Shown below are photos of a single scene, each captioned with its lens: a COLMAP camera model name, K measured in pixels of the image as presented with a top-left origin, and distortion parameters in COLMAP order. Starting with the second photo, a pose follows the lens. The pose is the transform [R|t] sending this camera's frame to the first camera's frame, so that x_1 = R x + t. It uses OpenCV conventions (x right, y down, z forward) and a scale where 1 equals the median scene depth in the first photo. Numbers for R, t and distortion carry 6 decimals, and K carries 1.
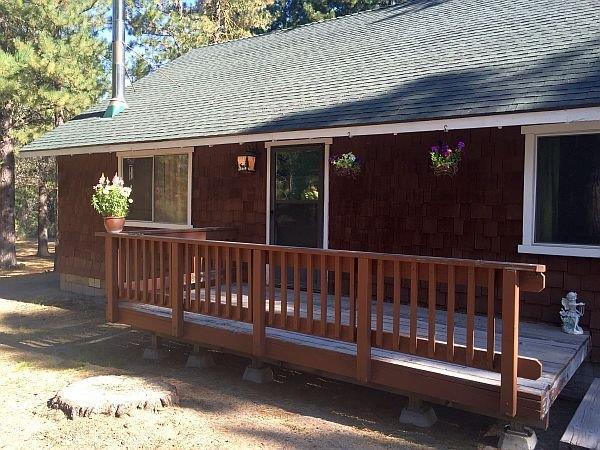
lens RADIAL K [[514.1, 0, 303.3], [0, 514.1, 222.7], [0, 0, 1]] dist [0.055593, -0.090410]
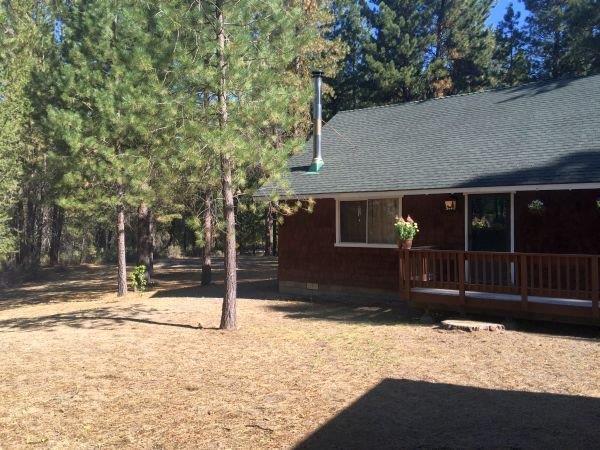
lens RADIAL K [[514.1, 0, 302.2], [0, 514.1, 223.1], [0, 0, 1]] dist [0.055593, -0.090410]
pose [[0.999768, -0.013002, -0.017169, -0.551220], [0.012211, 0.998895, -0.045380, 0.006451], [0.017741, 0.045159, 0.998822, -0.600385]]
